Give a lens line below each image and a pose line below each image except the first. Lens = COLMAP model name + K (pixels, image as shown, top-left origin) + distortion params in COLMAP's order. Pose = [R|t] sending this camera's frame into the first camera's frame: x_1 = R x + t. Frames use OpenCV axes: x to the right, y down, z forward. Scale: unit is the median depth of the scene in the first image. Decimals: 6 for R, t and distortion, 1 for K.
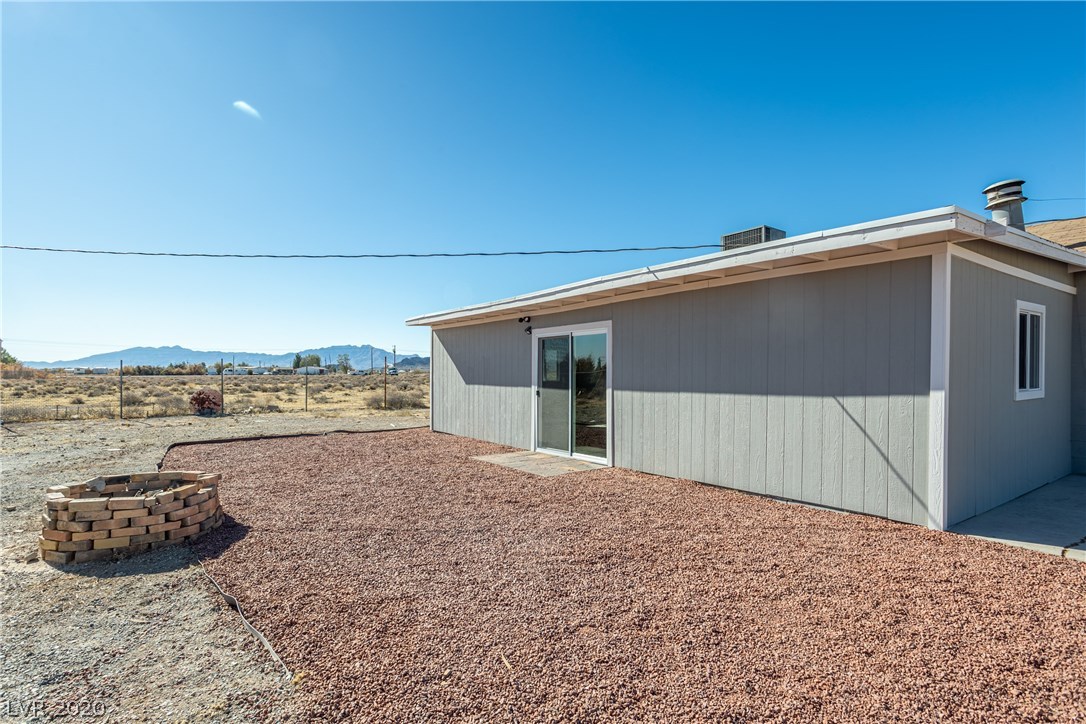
lens RADIAL K [[551.5, 0, 530.5], [0, 551.5, 362.6], [0, 0, 1]] dist [-0.001646, 0.000785]
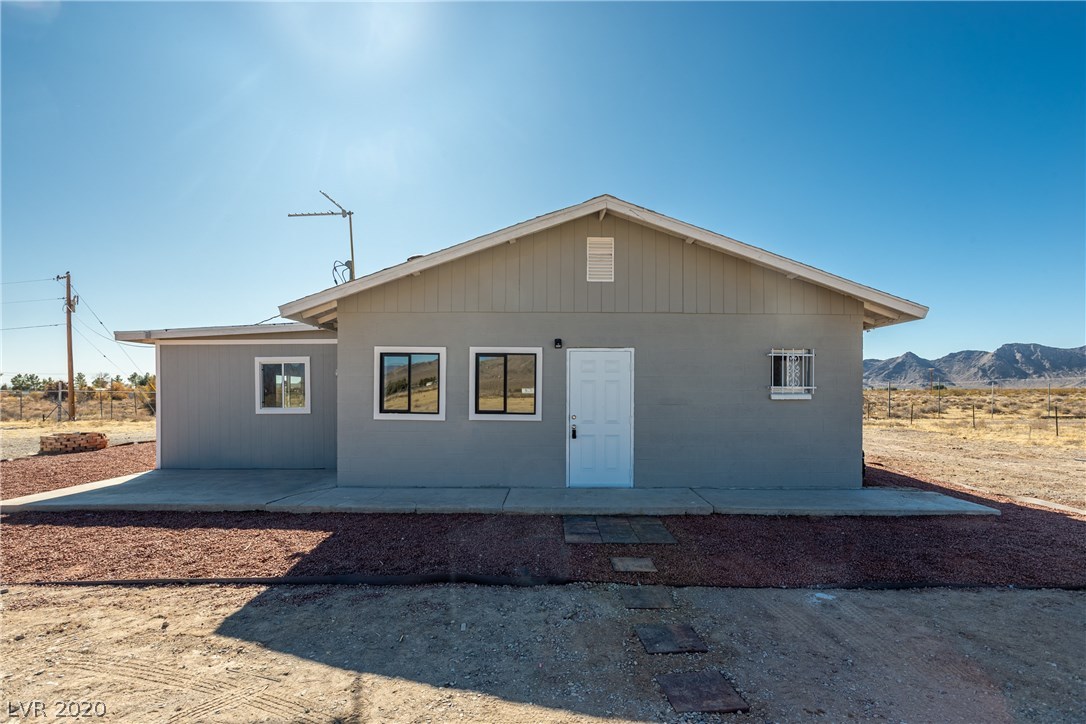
lens RADIAL K [[551.5, 0, 530.5], [0, 551.5, 362.6], [0, 0, 1]] dist [-0.001646, 0.000785]
pose [[0.799641, -0.037978, -0.599276, 0.759116], [0.014489, 0.998928, -0.043971, 0.000029], [0.600303, 0.026478, 0.799334, 0.021761]]
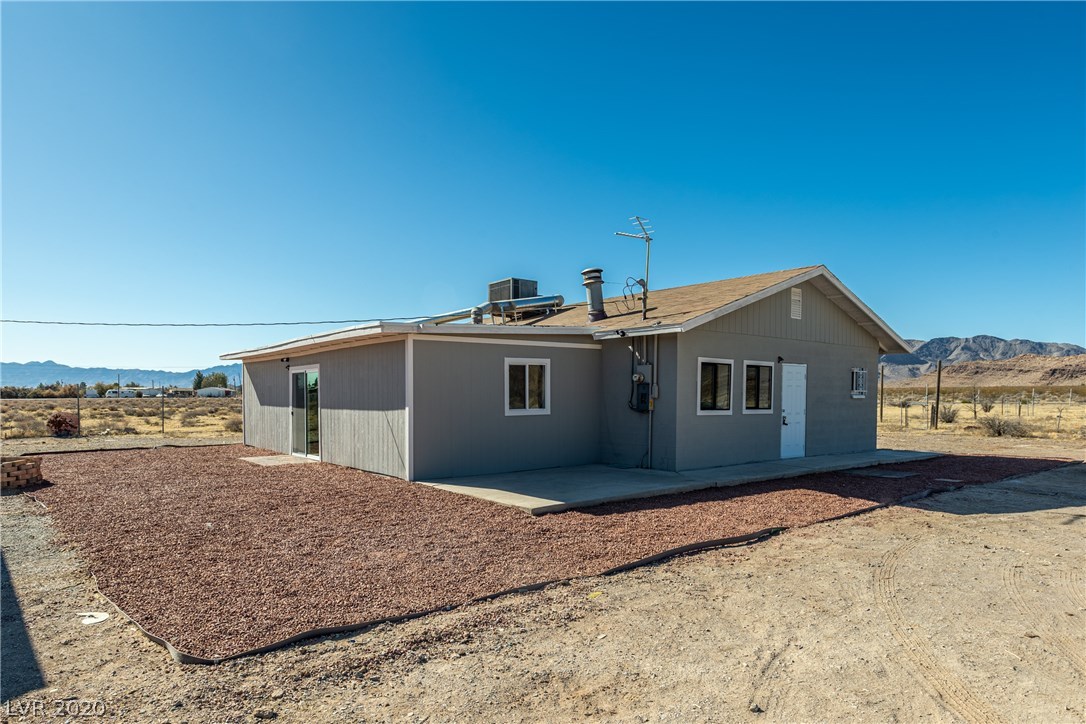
lens RADIAL K [[680.8, 0, 540.1], [0, 680.8, 387.4], [0, 0, 1]] dist [-0.000477, 0.000403]
pose [[0.998618, -0.002958, 0.052464, 0.246939], [0.002433, 0.999946, 0.010071, -0.010294], [-0.052491, -0.009929, 0.998572, -0.338568]]
